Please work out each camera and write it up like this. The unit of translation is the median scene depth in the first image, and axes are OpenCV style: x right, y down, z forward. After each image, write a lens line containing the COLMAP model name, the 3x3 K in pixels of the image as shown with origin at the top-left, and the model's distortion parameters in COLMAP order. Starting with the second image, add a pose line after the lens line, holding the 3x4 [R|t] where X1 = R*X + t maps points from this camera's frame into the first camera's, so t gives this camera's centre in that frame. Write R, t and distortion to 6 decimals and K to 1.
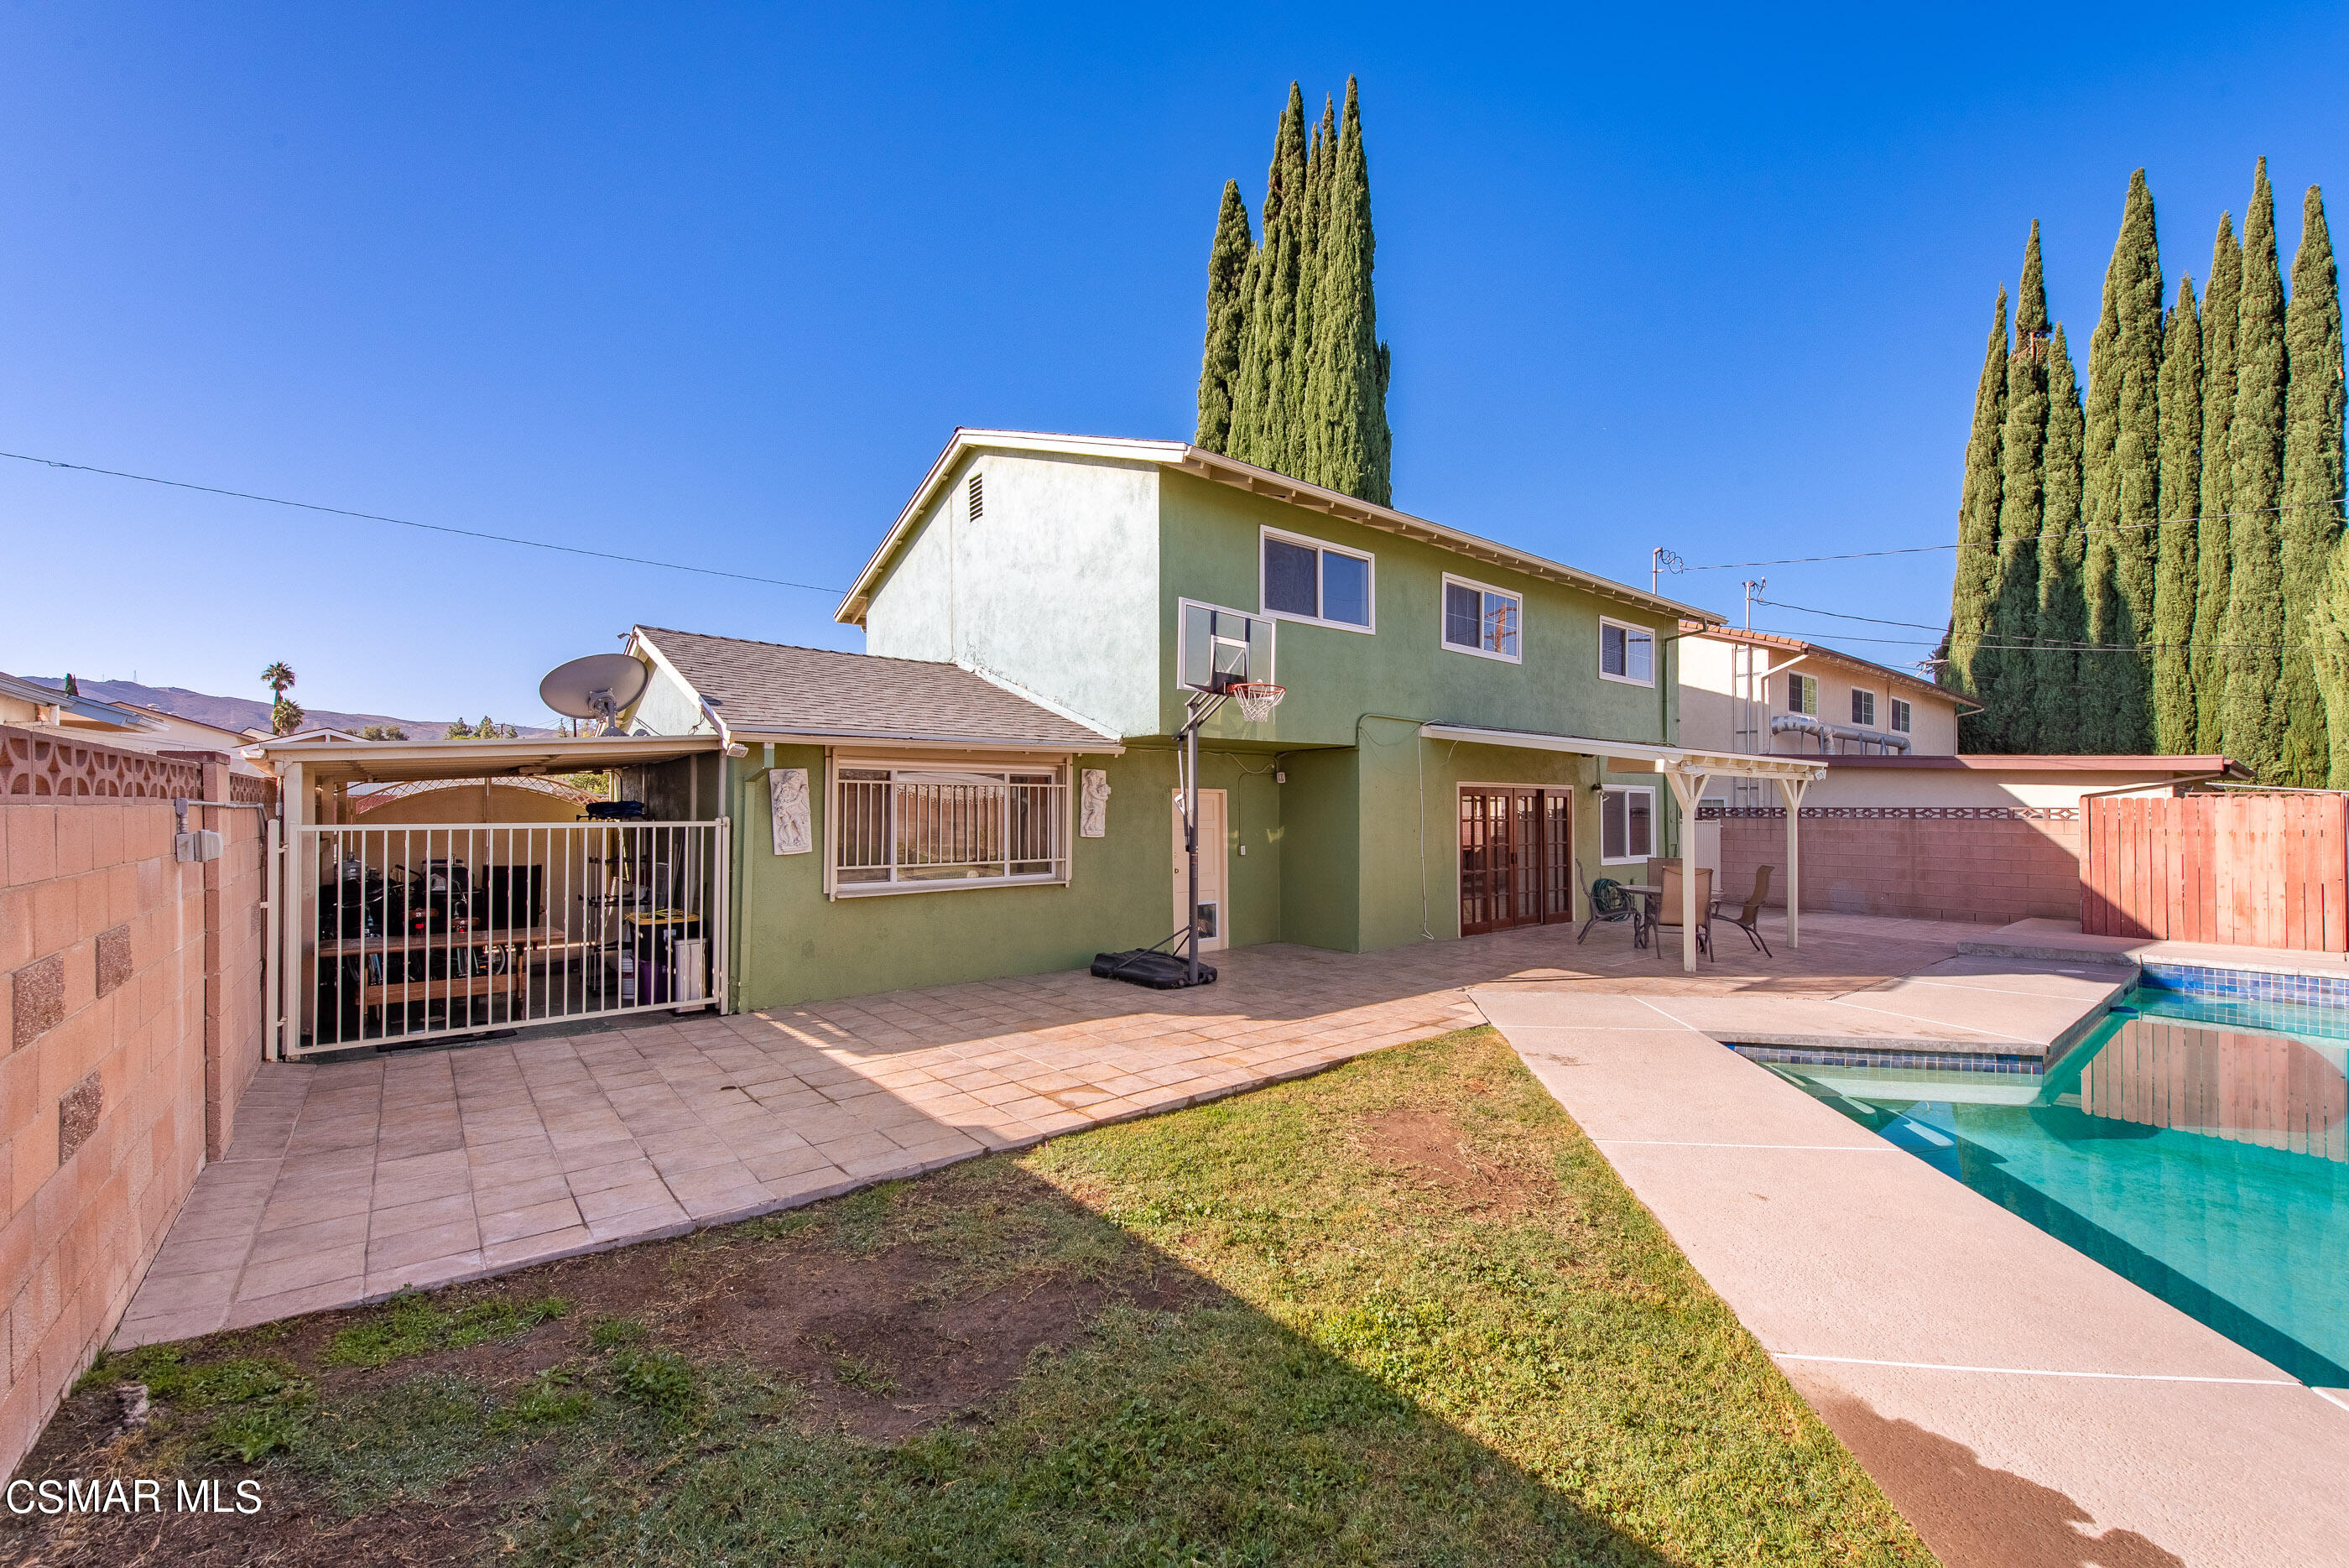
lens RADIAL K [[930.0, 0, 1172.3], [0, 930.0, 797.5], [0, 0, 1]] dist [0.017092, -0.005961]
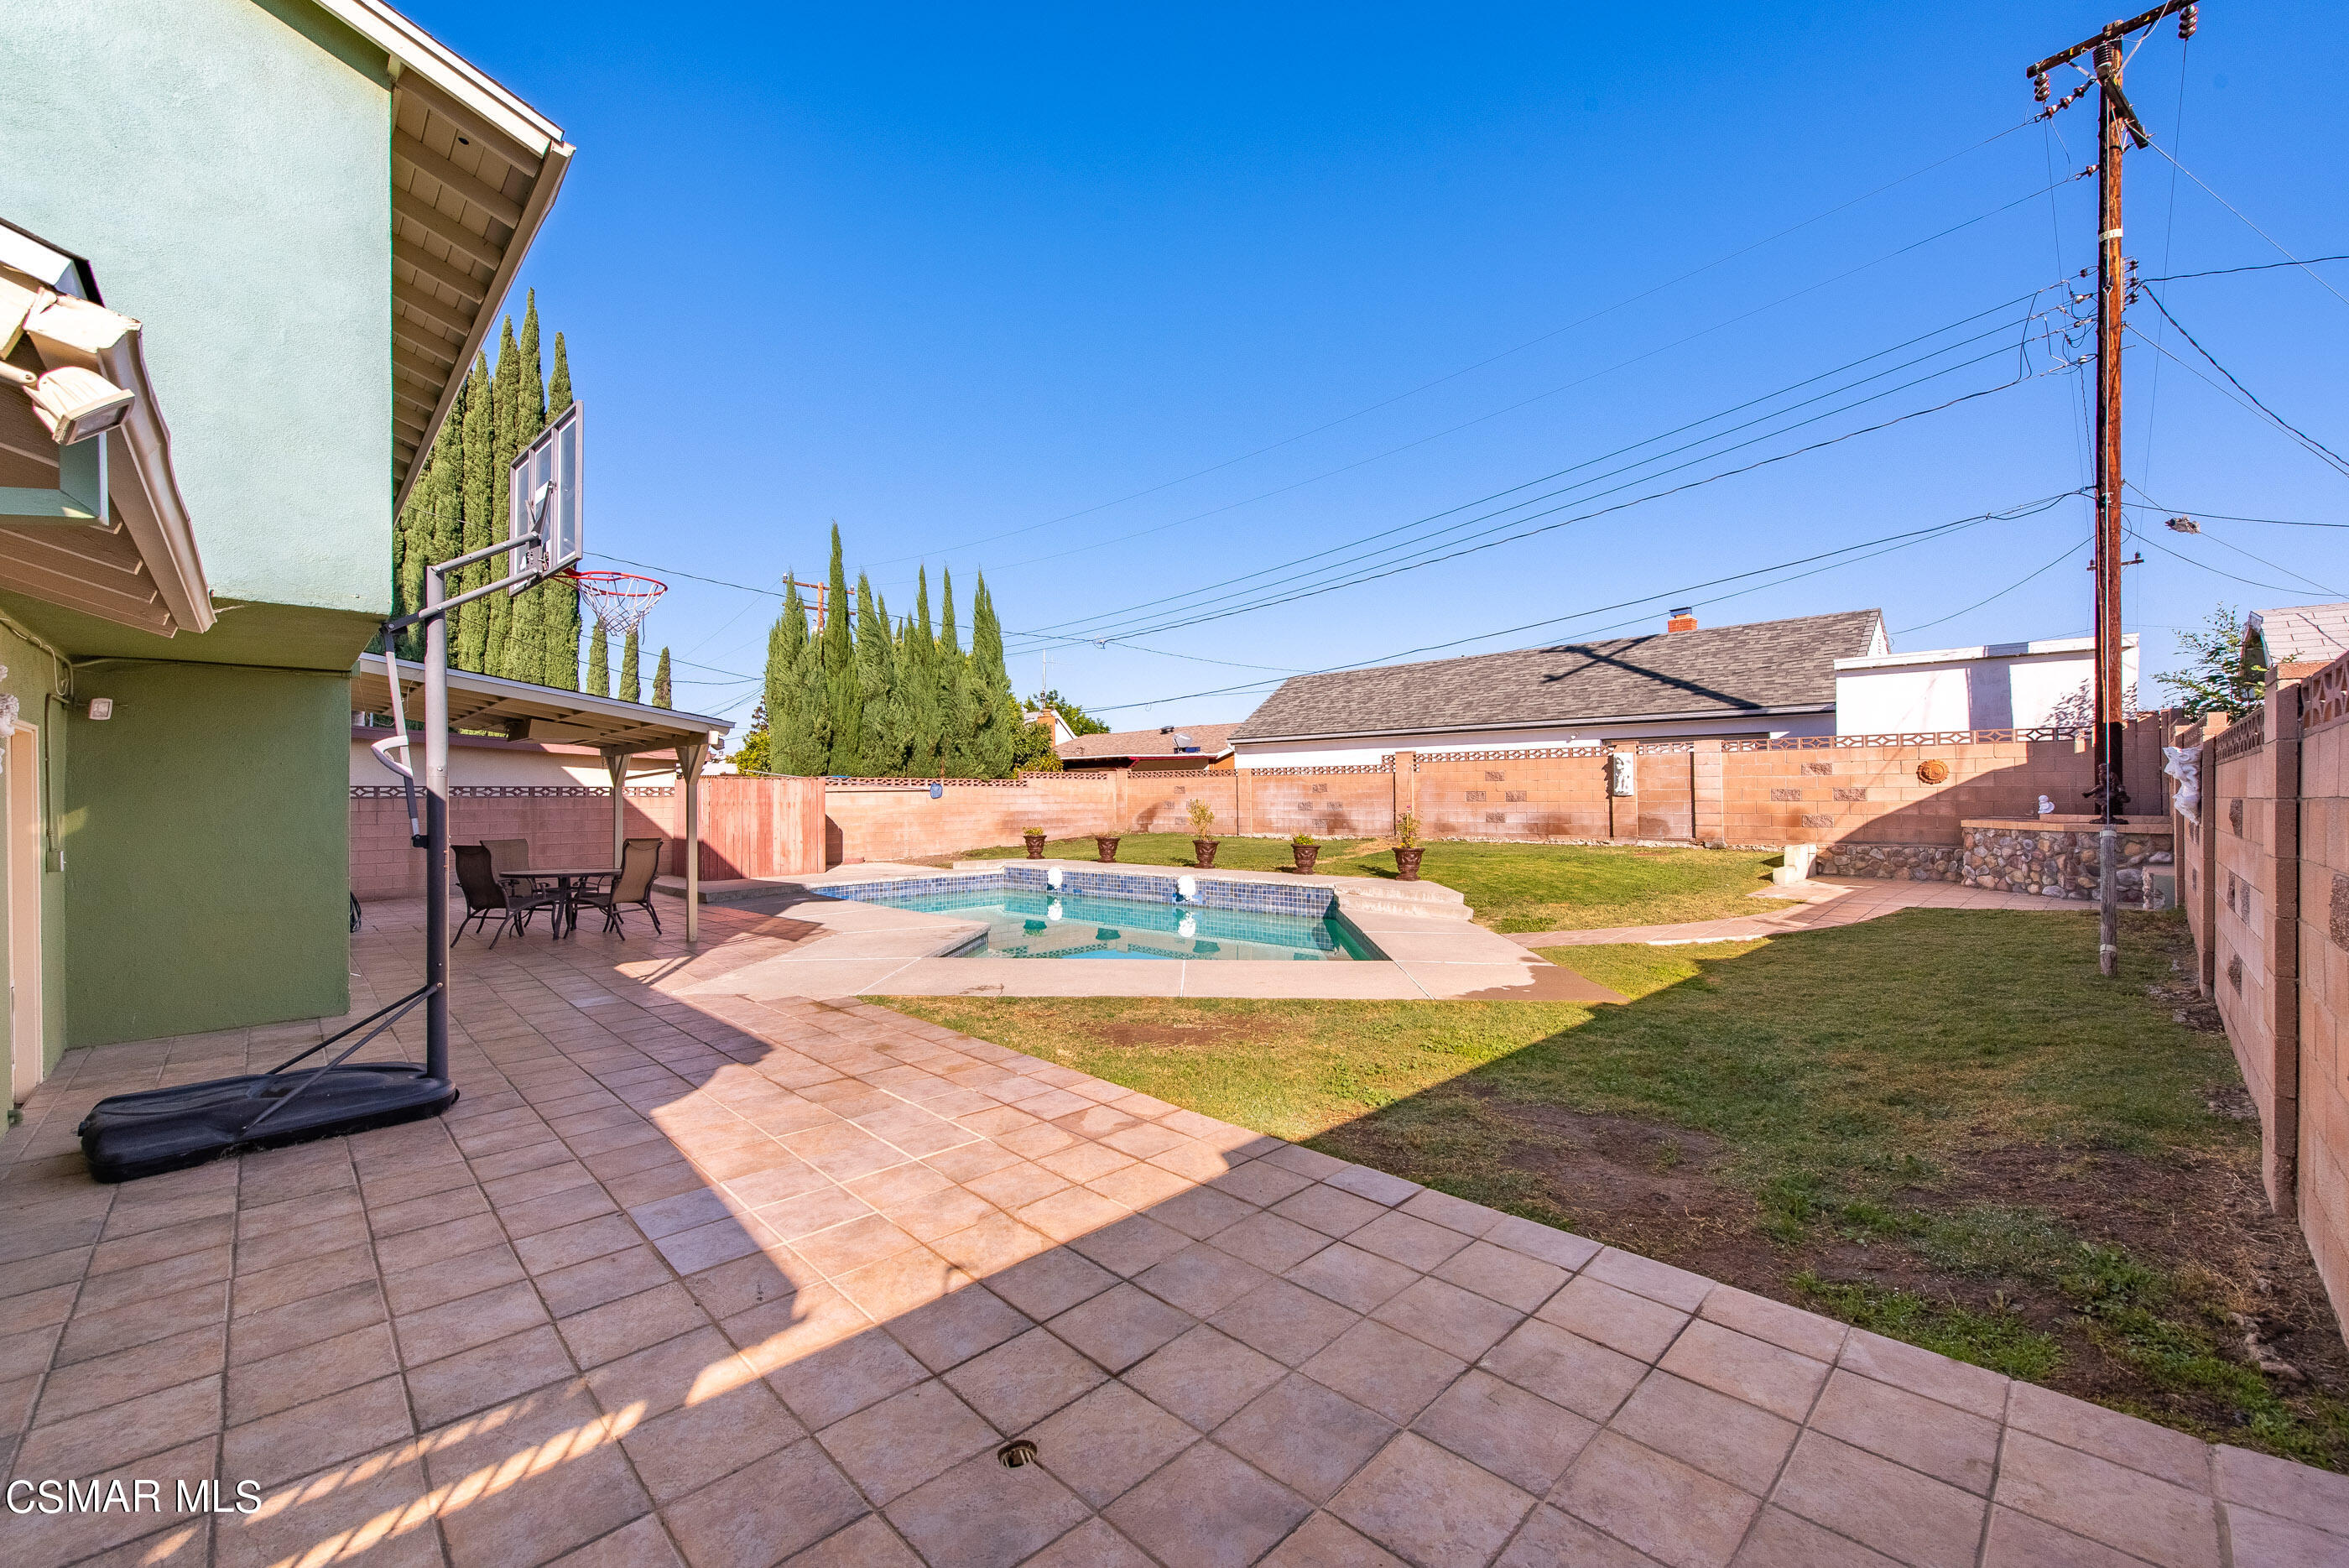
lens RADIAL K [[930.0, 0, 1183.1], [0, 930.0, 779.7], [0, 0, 1]] dist [0.017092, -0.005961]
pose [[-0.097237, 0.016074, 0.995131, -0.427719], [-0.007390, 0.999830, -0.016872, 0.020036], [-0.995234, -0.008994, -0.097102, 0.478299]]
